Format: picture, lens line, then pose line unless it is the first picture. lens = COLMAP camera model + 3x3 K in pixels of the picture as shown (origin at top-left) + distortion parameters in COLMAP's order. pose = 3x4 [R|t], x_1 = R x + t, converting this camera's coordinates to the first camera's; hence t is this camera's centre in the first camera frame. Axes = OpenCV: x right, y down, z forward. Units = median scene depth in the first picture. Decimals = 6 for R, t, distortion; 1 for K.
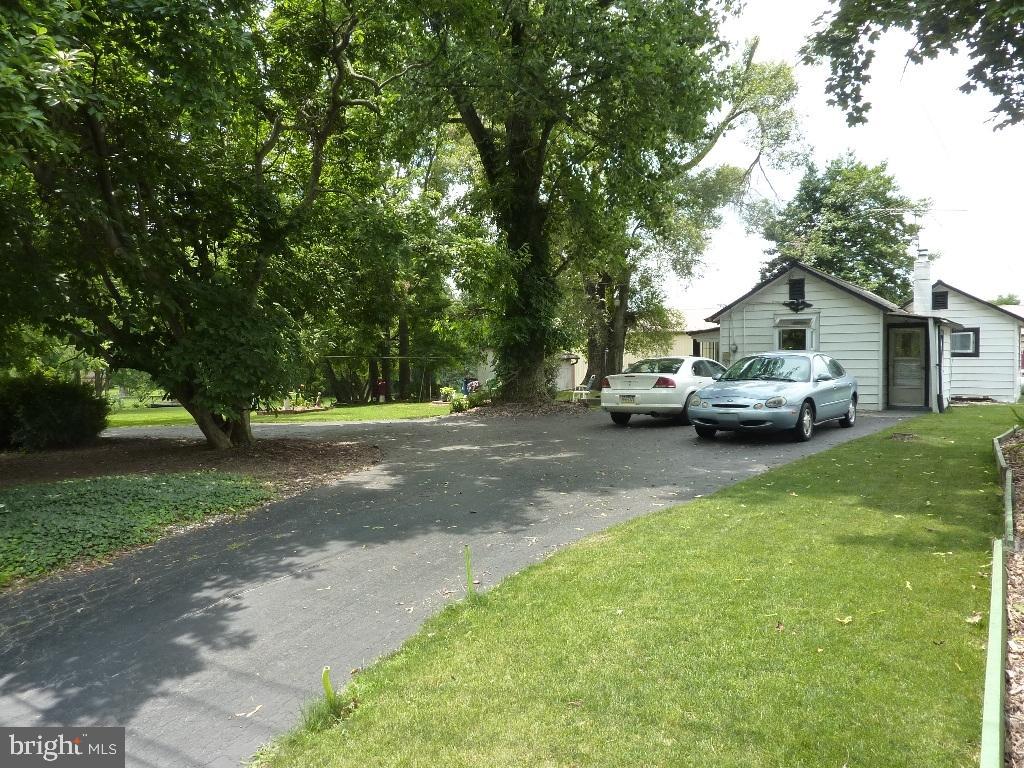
lens RADIAL K [[765.0, 0, 512.0], [0, 765.0, 384.0], [0, 0, 1]] dist [-0.026401, -0.008500]
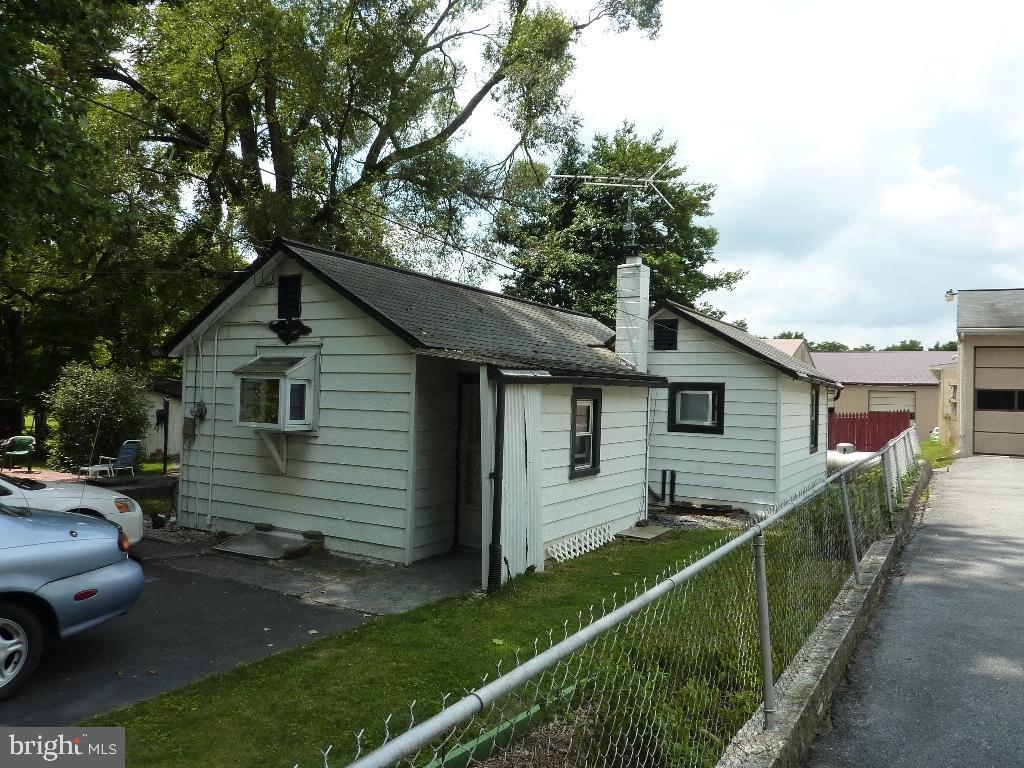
lens RADIAL K [[765.0, 0, 512.0], [0, 765.0, 384.0], [0, 0, 1]] dist [-0.026401, -0.008500]
pose [[0.996179, 0.033524, 0.080643, 0.410038], [-0.030345, 0.998726, -0.040329, -0.045610], [-0.081892, 0.037728, 0.995927, 0.432856]]
